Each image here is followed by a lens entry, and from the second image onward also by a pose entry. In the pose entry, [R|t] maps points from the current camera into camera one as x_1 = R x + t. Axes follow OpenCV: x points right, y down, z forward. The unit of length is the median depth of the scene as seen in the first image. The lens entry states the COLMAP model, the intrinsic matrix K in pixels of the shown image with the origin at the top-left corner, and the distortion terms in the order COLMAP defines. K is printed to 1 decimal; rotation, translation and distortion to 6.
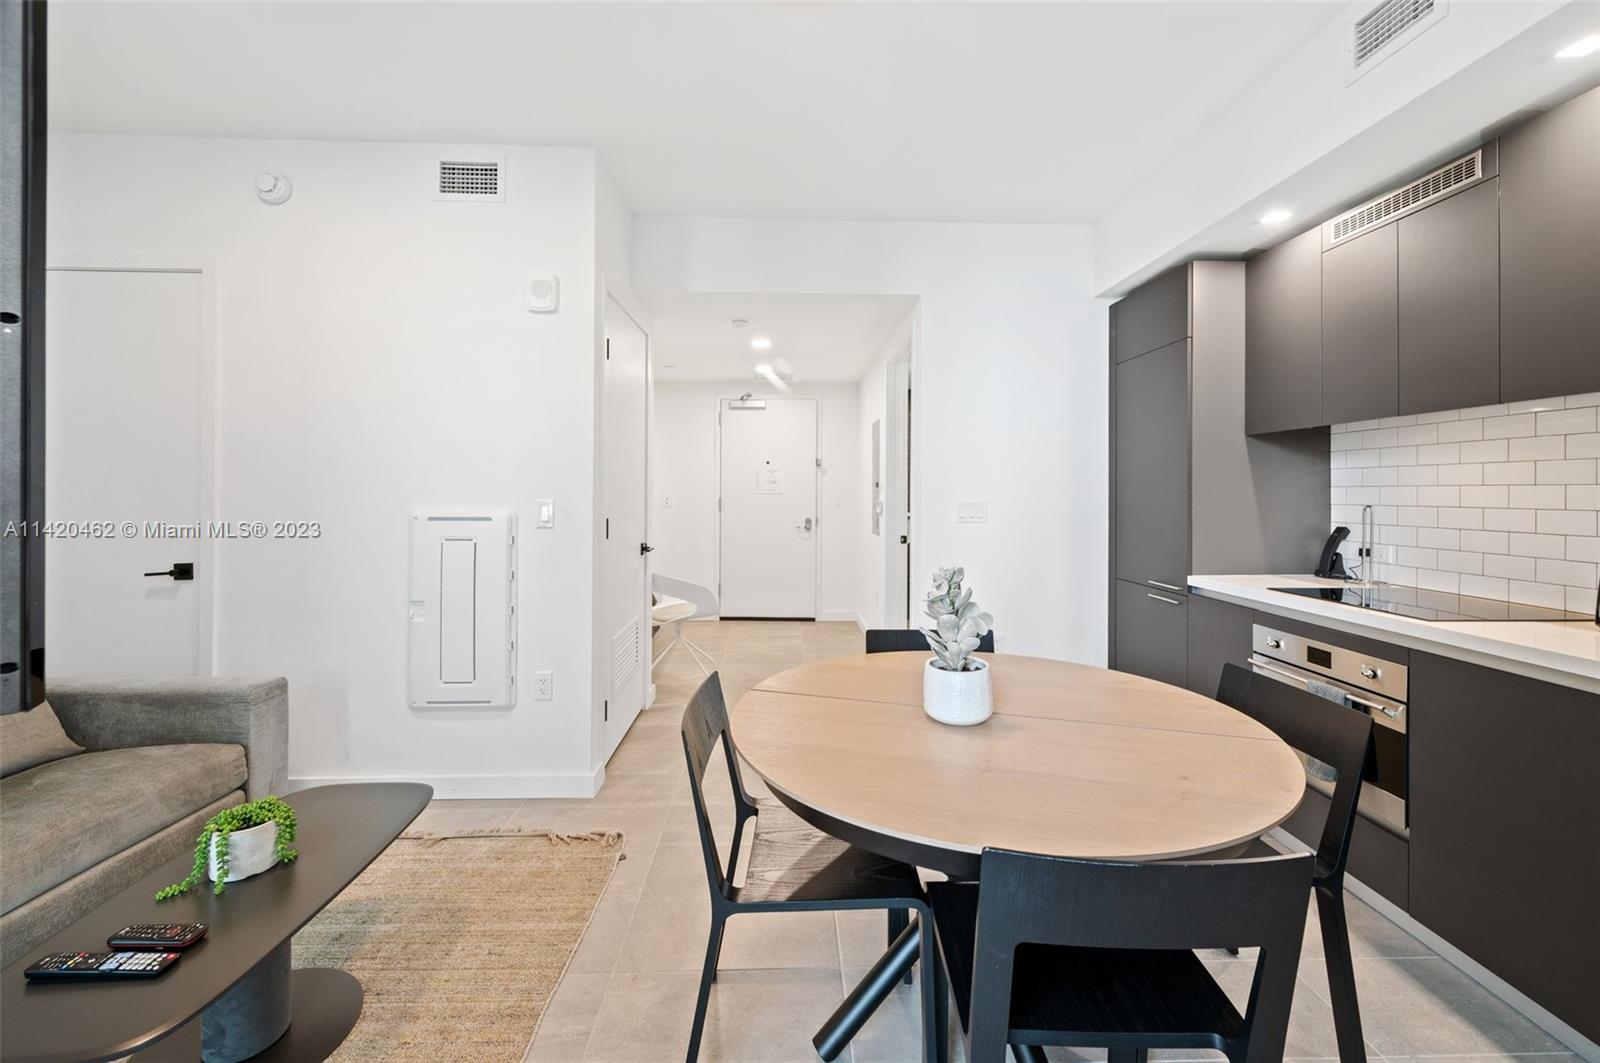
lens RADIAL K [[645.0, 0, 802.7], [0, 645.0, 489.9], [0, 0, 1]] dist [-0.003205, -0.000717]
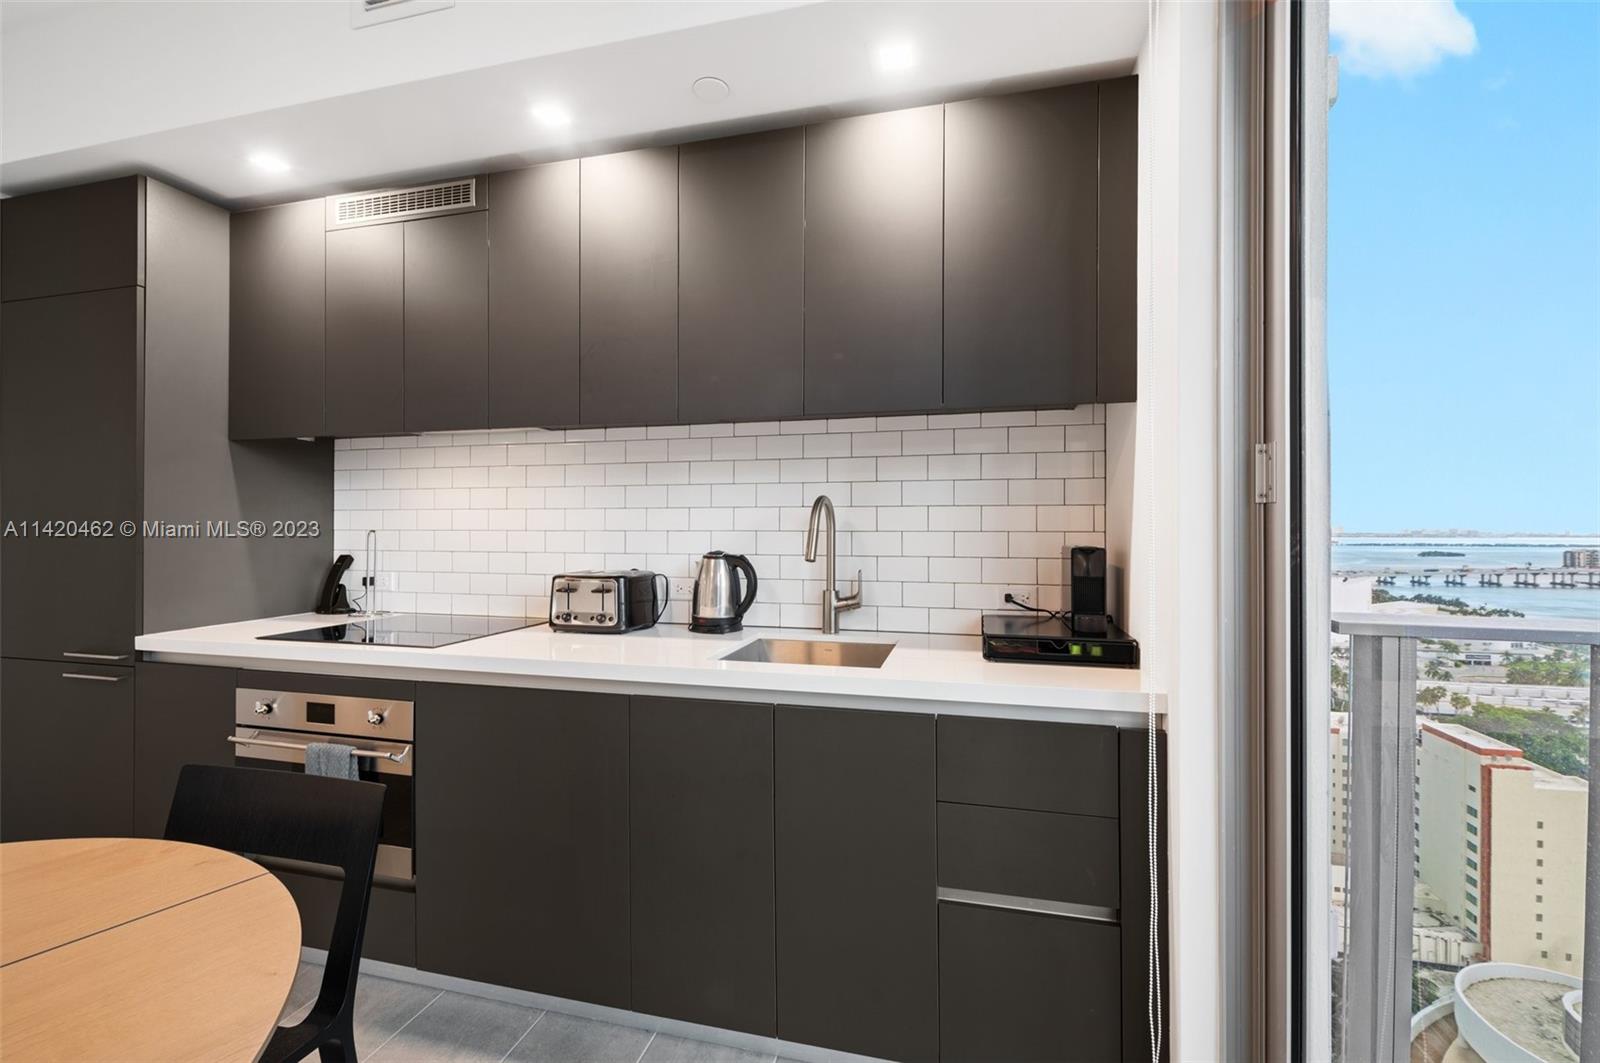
lens RADIAL K [[666.8, 0, 792.8], [0, 666.8, 526.3], [0, 0, 1]] dist [-0.001381, -0.000842]
pose [[0.274301, 0.000642, 0.961644, 0.129069], [-0.003263, 0.999995, 0.000263, 0.016867], [-0.961638, -0.003210, 0.274302, 0.161648]]
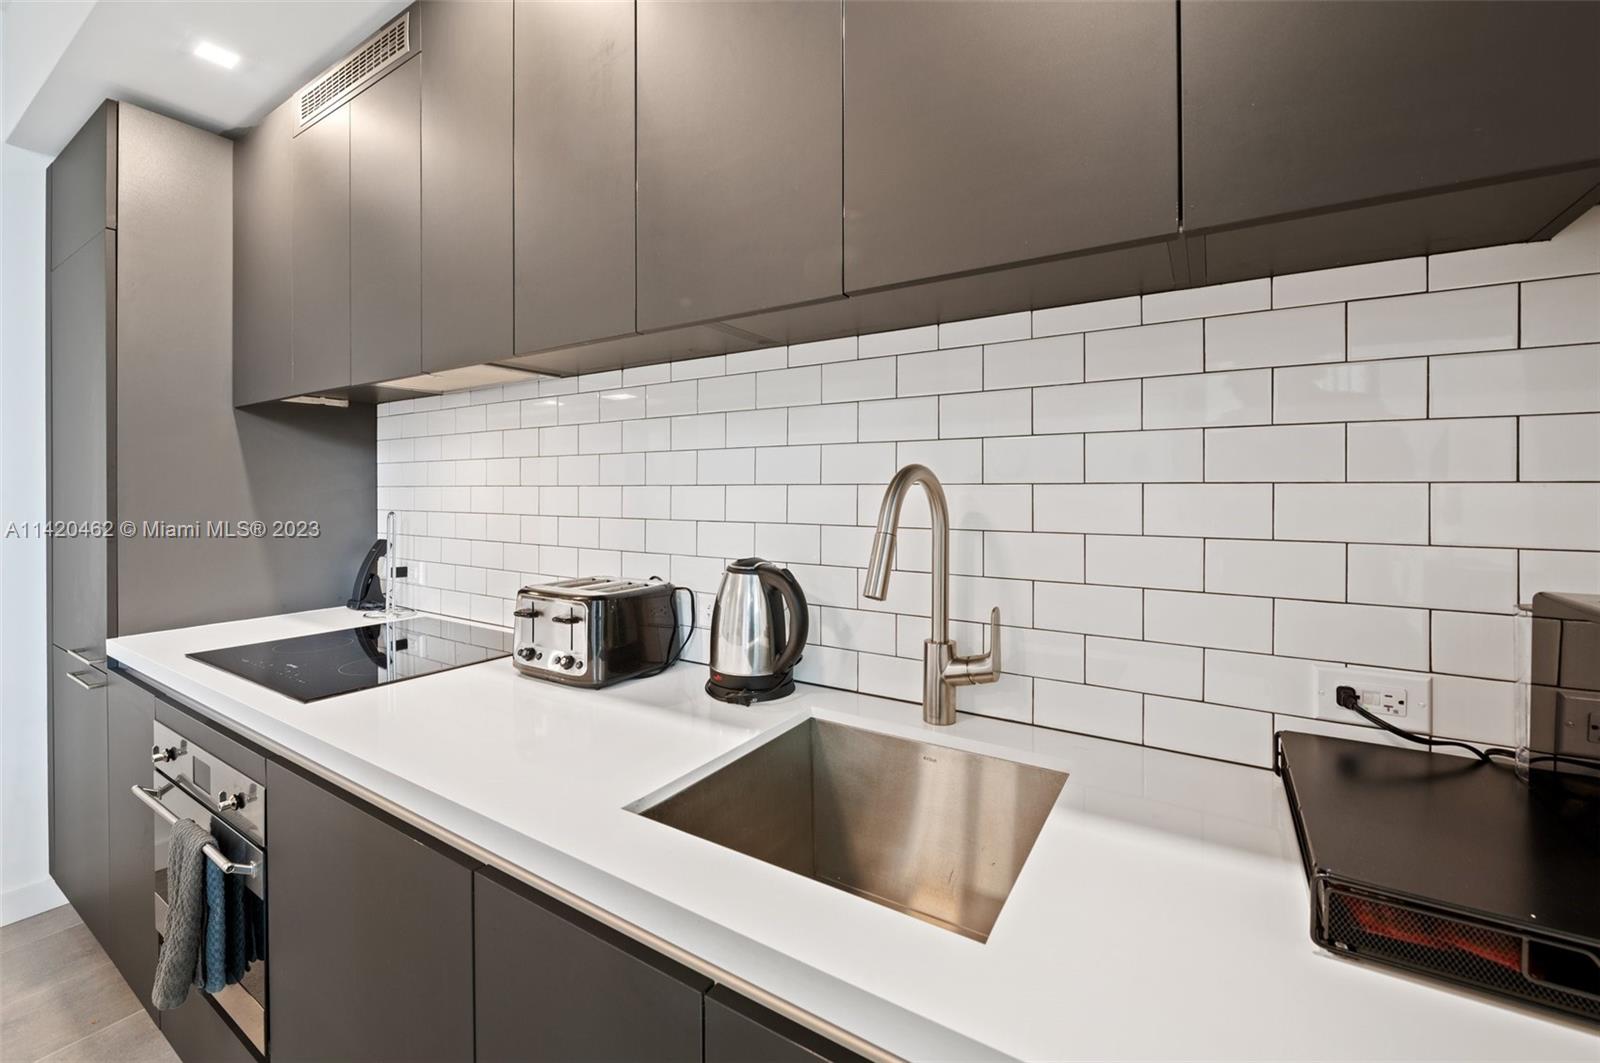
lens RADIAL K [[645.0, 0, 802.7], [0, 645.0, 489.9], [0, 0, 1]] dist [-0.003205, -0.000717]
pose [[0.548478, -0.006441, 0.836140, 0.521513], [0.001031, 0.999975, 0.007027, -0.006297], [-0.836165, -0.002992, 0.548470, 0.184270]]
